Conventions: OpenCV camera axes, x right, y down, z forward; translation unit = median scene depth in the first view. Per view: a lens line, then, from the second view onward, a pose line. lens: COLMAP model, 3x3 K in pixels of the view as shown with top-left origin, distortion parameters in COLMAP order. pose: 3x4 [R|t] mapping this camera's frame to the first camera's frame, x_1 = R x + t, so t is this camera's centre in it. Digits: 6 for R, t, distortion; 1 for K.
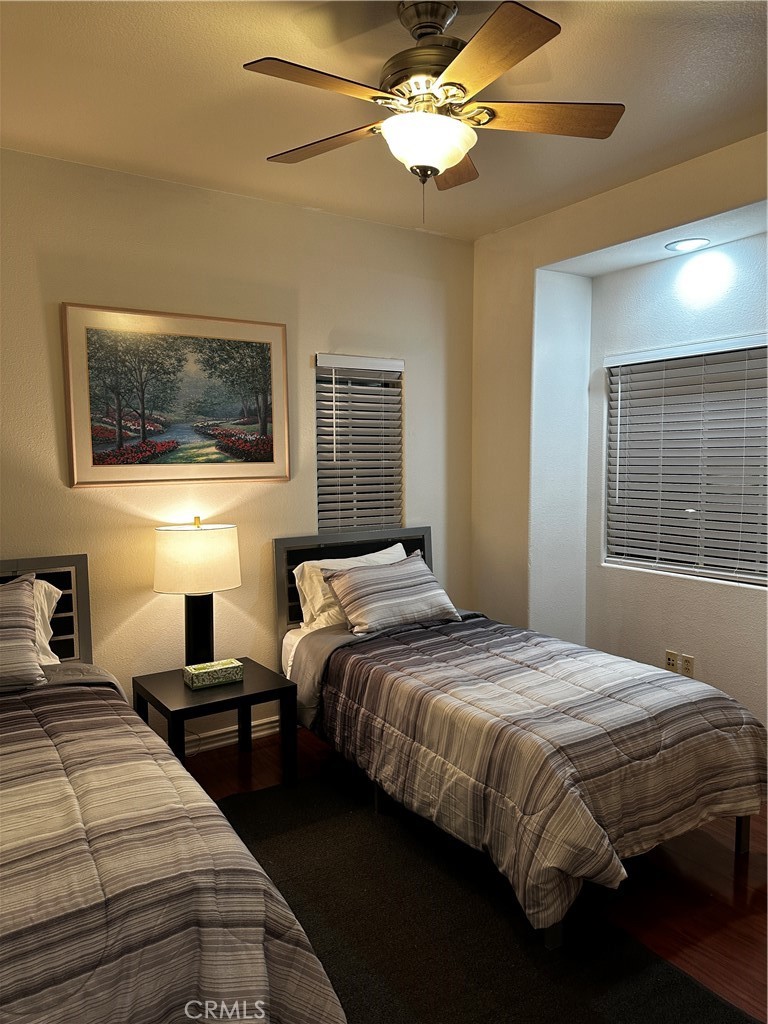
lens RADIAL K [[696.9, 0, 384.3], [0, 696.9, 507.3], [0, 0, 1]] dist [0.116850, -0.124112]
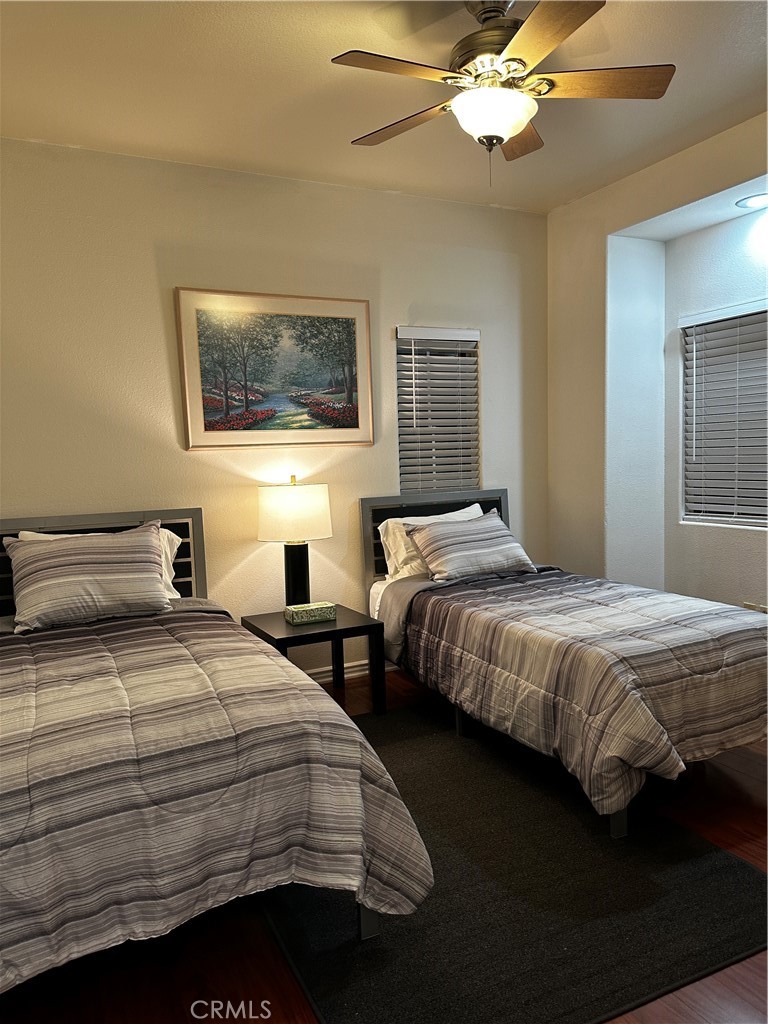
lens RADIAL K [[696.9, 0, 384.3], [0, 696.9, 507.3], [0, 0, 1]] dist [0.116850, -0.124112]
pose [[0.992669, -0.014593, -0.119982, 0.012025], [0.014795, 0.999890, 0.000797, 0.073239], [0.119957, -0.002566, 0.992776, -0.098293]]
